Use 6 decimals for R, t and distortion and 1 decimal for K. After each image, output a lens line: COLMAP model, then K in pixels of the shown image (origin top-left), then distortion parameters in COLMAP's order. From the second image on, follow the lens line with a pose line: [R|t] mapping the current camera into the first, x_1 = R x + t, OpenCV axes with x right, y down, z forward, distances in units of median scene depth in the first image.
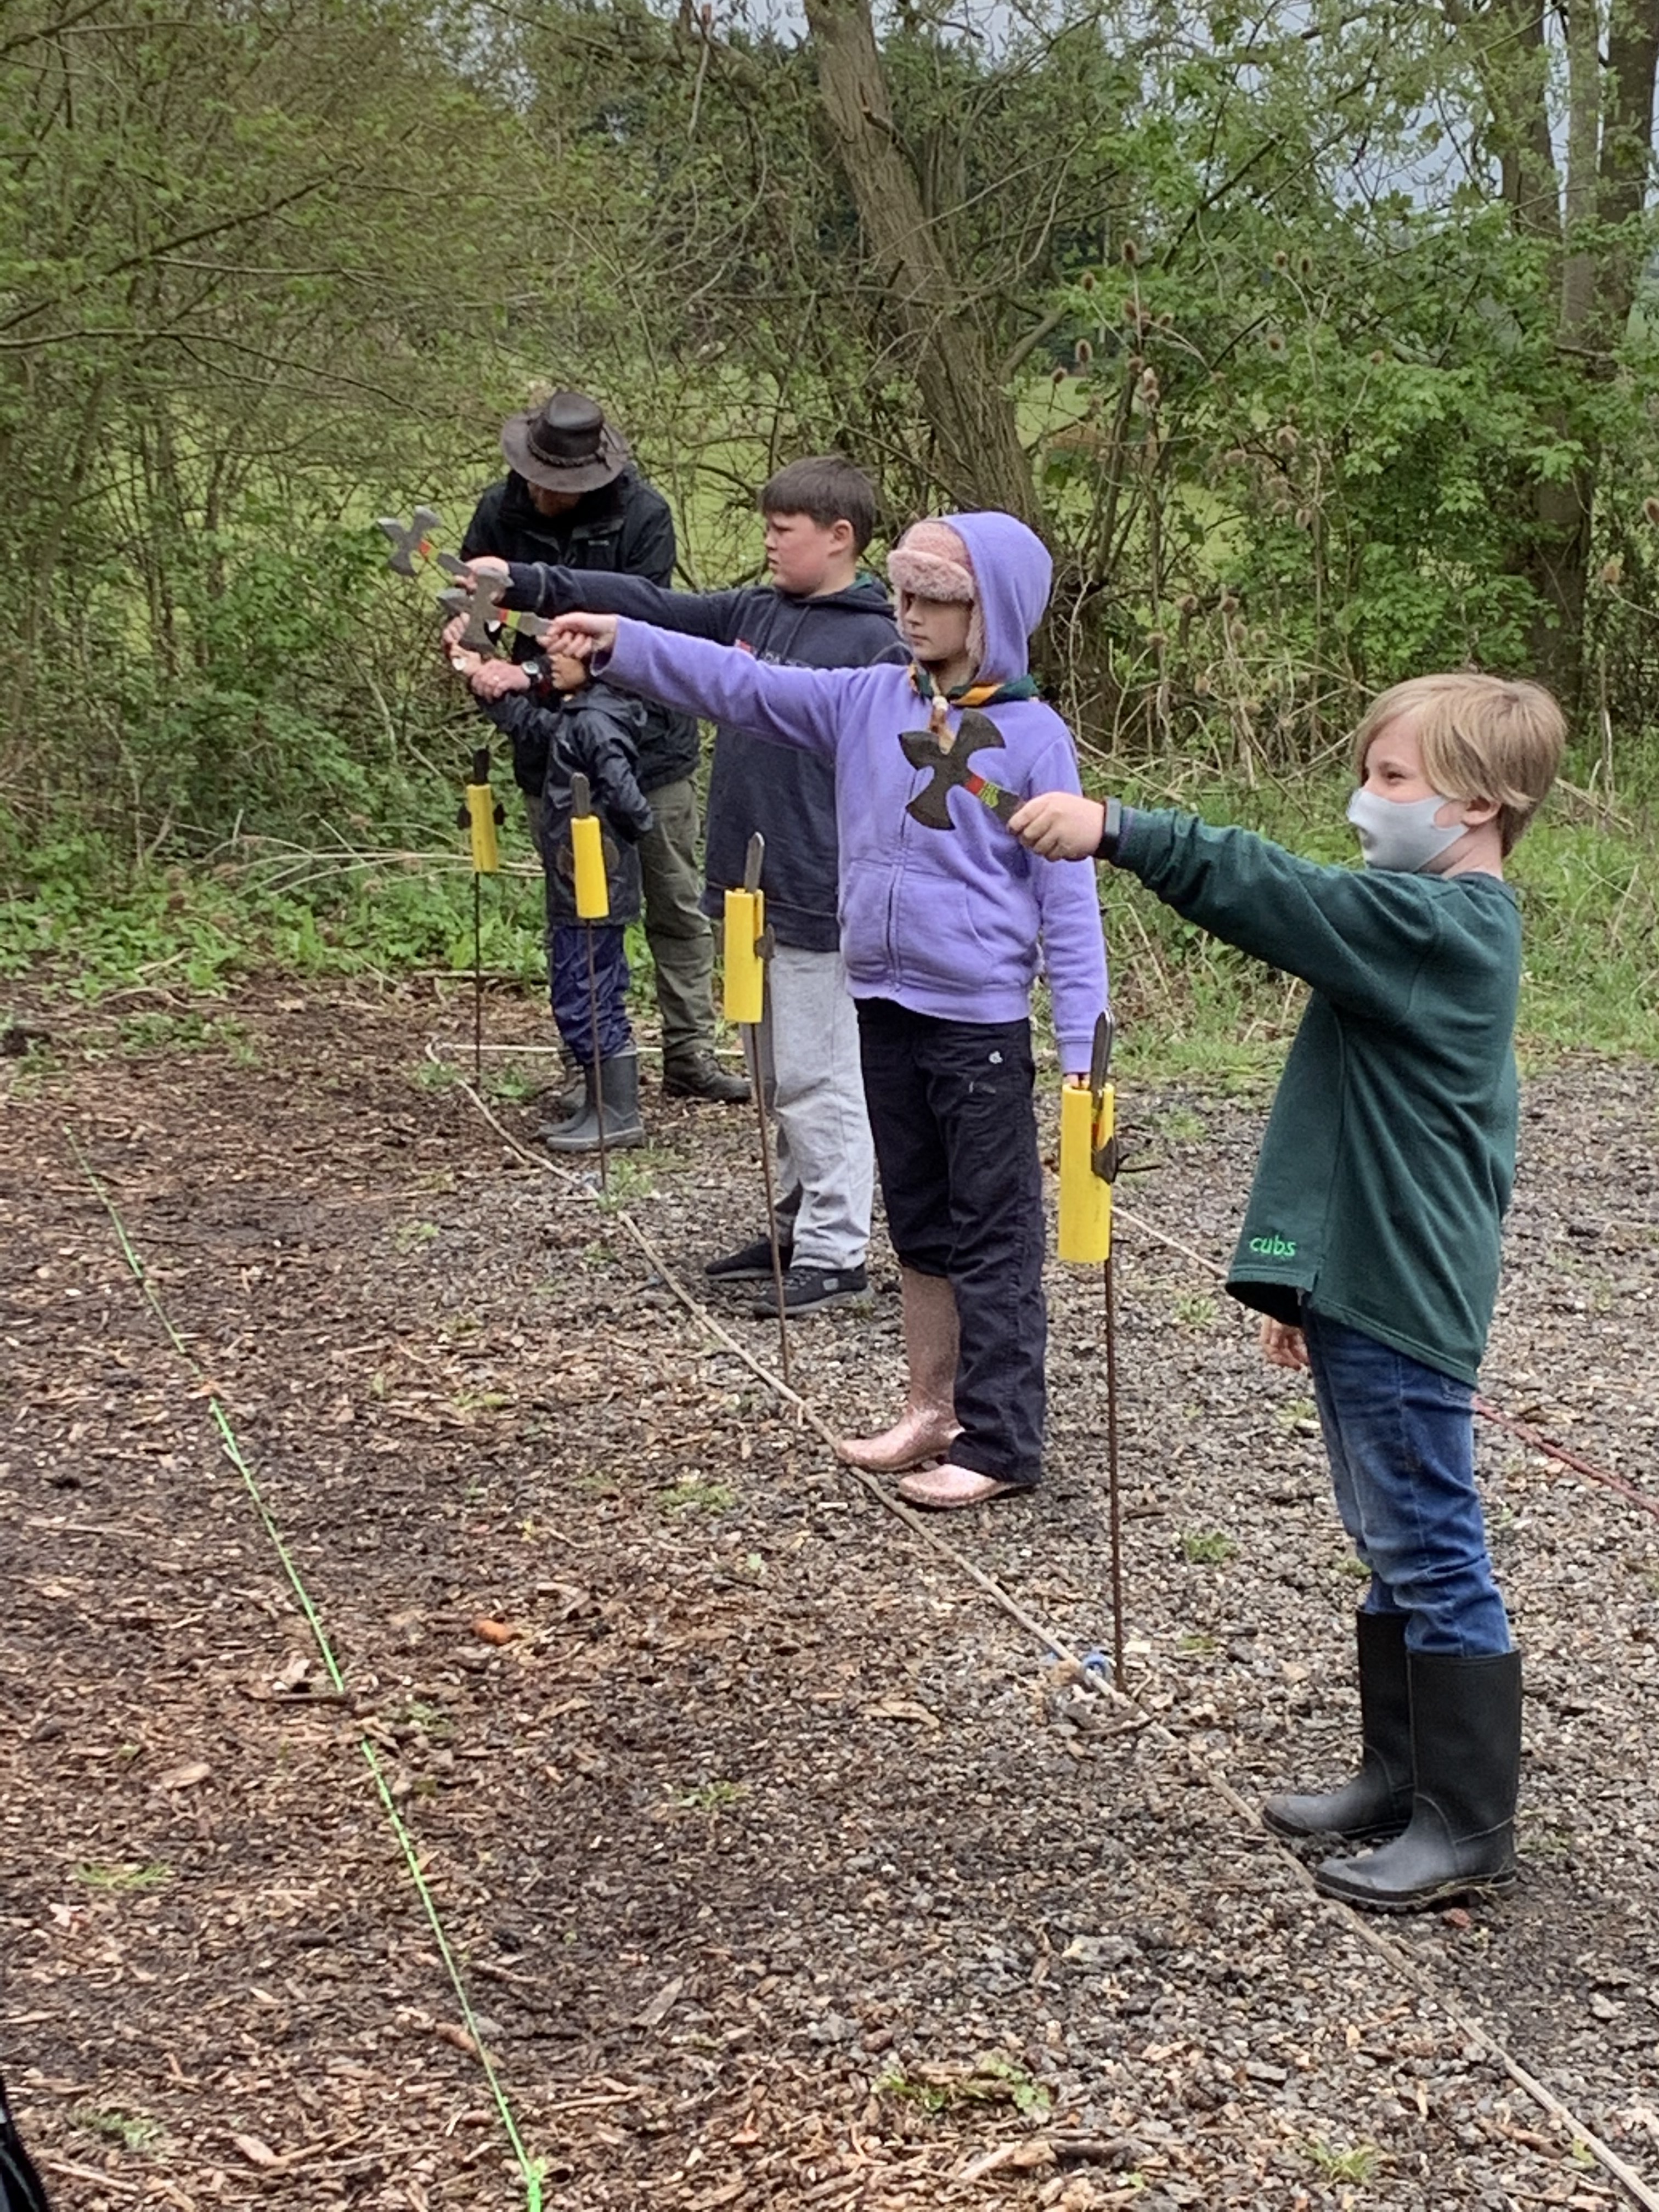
lens RADIAL K [[4846.0, 0, 851.1], [0, 4846.0, 1114.4], [0, 0, 1]] dist [0.196054, -0.493004]
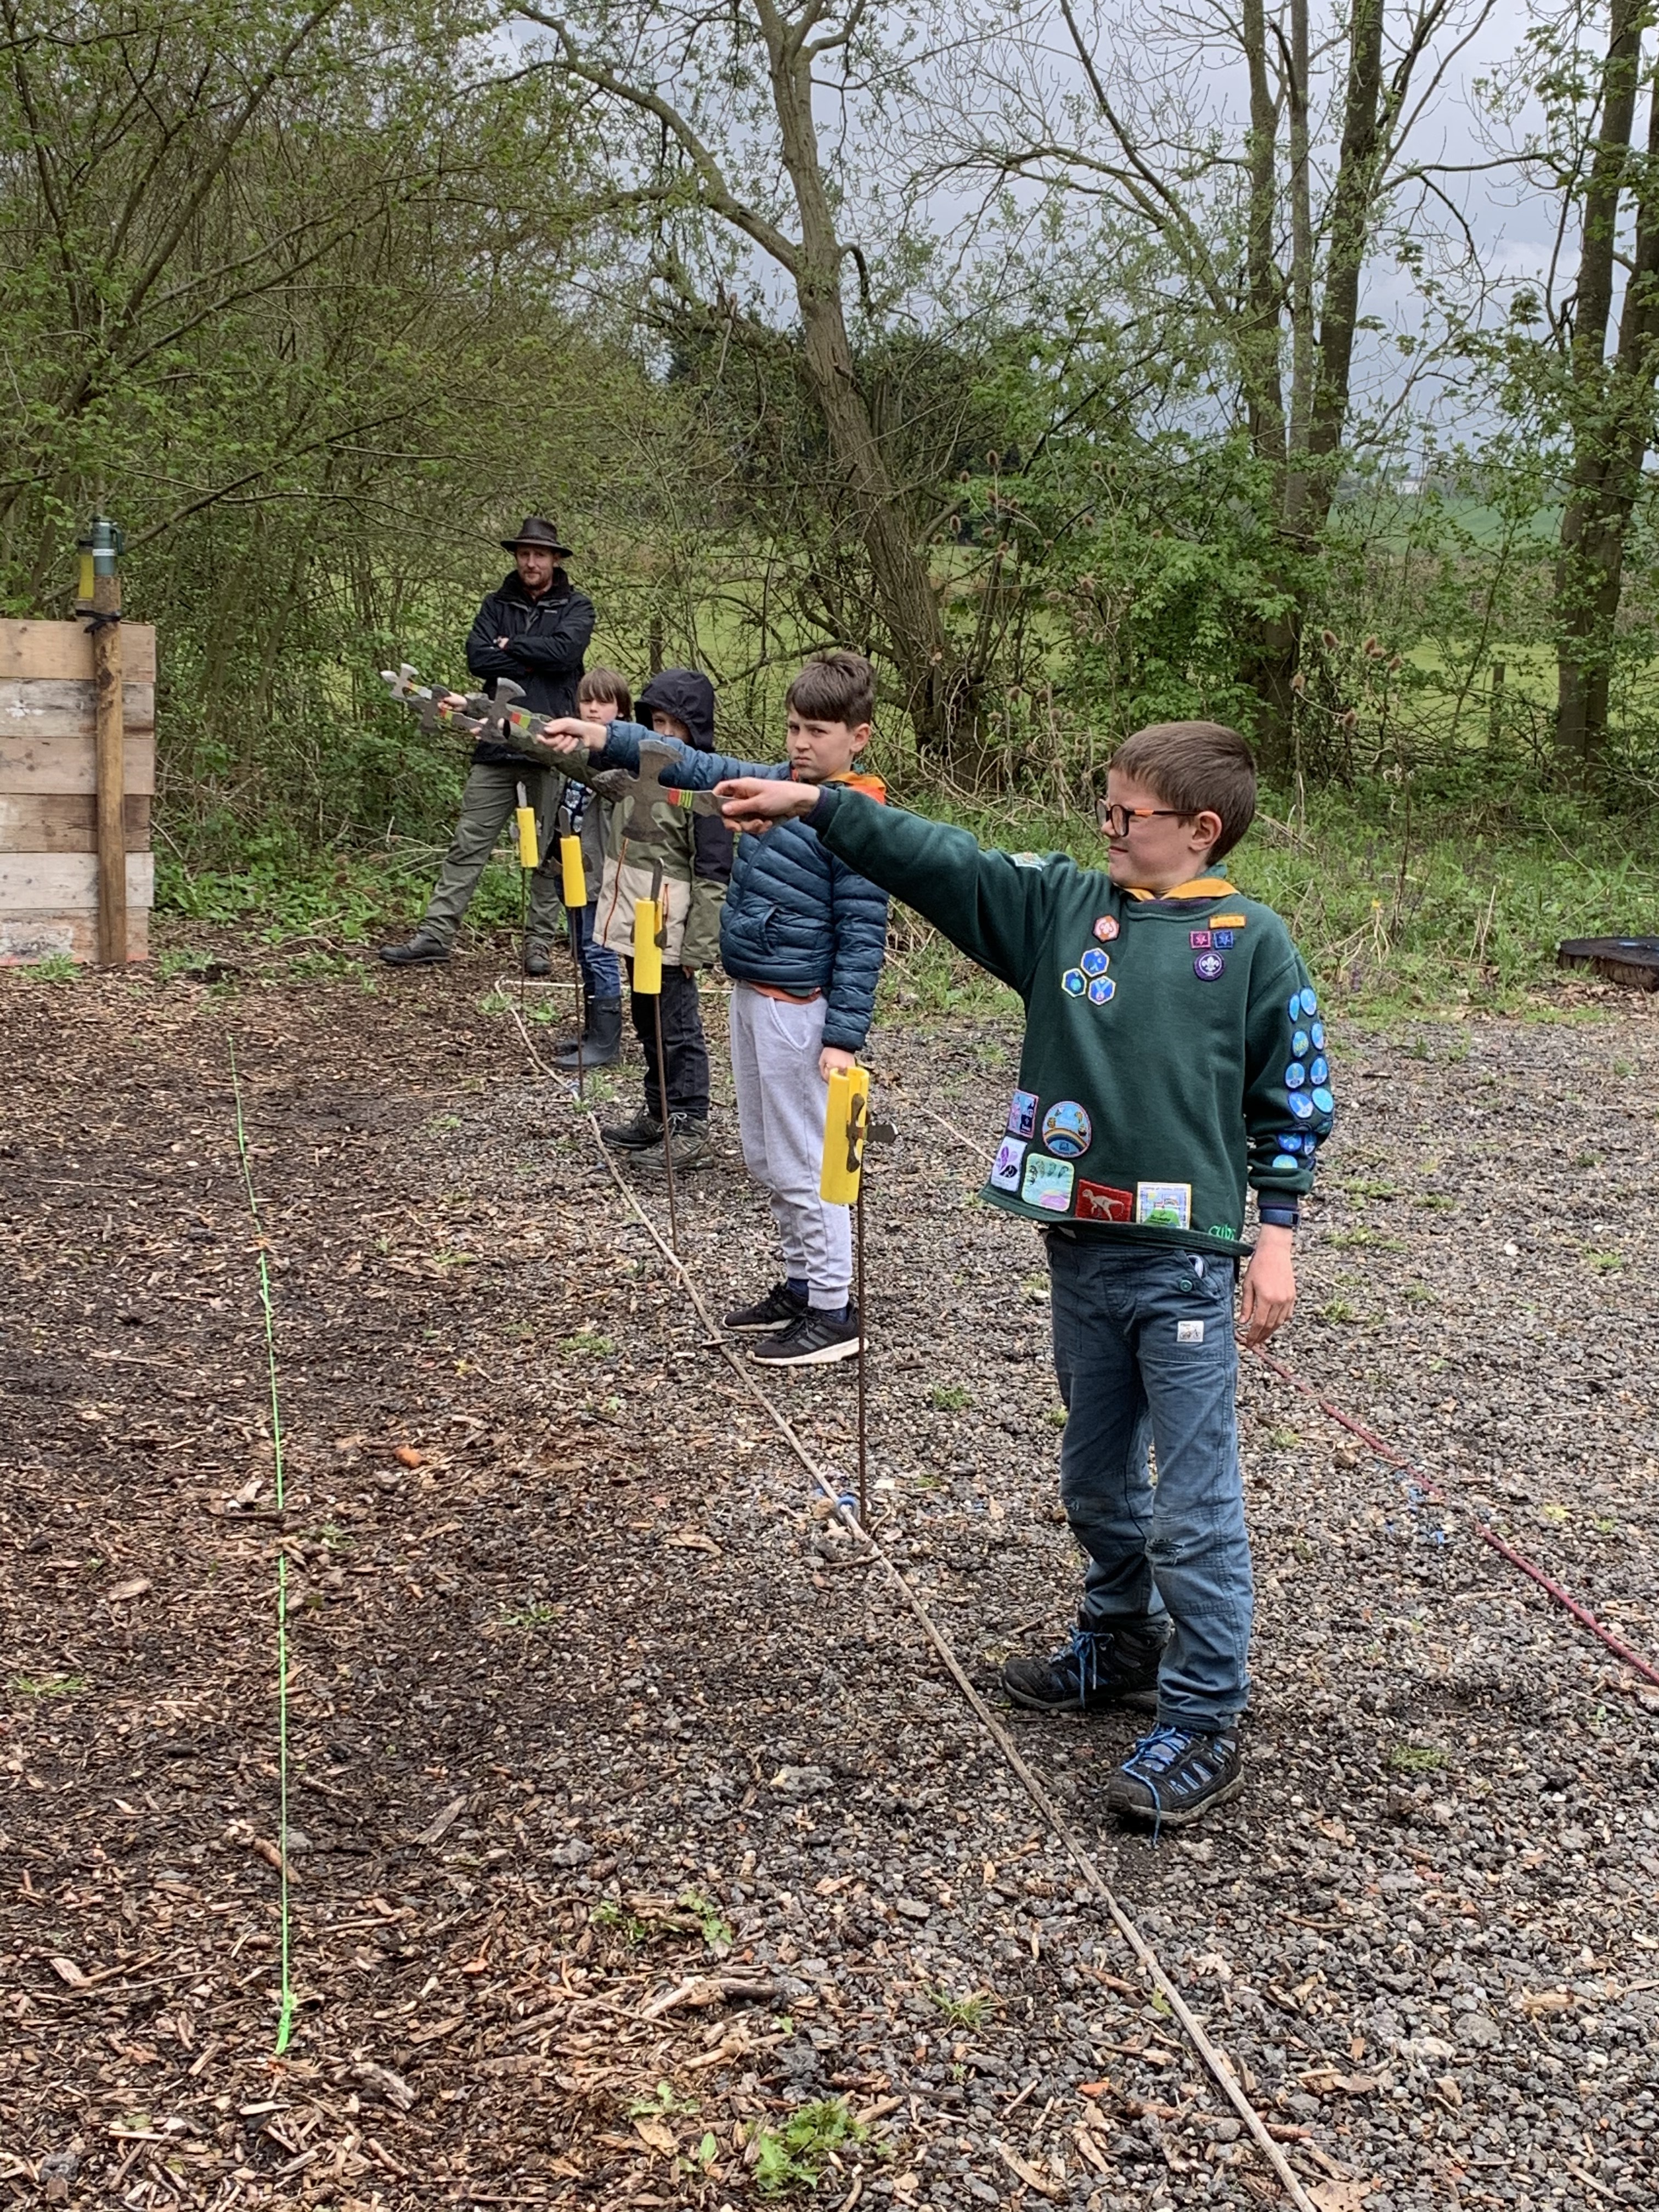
lens RADIAL K [[2965.5, 0, 847.7], [0, 2965.5, 1106.4], [0, 0, 1]] dist [0.216019, -0.750612]
pose [[0.999705, 0.024262, -0.000568, 0.047105], [-0.024226, 0.999079, 0.035424, -0.023322], [0.001427, -0.035399, 0.999372, 0.186511]]
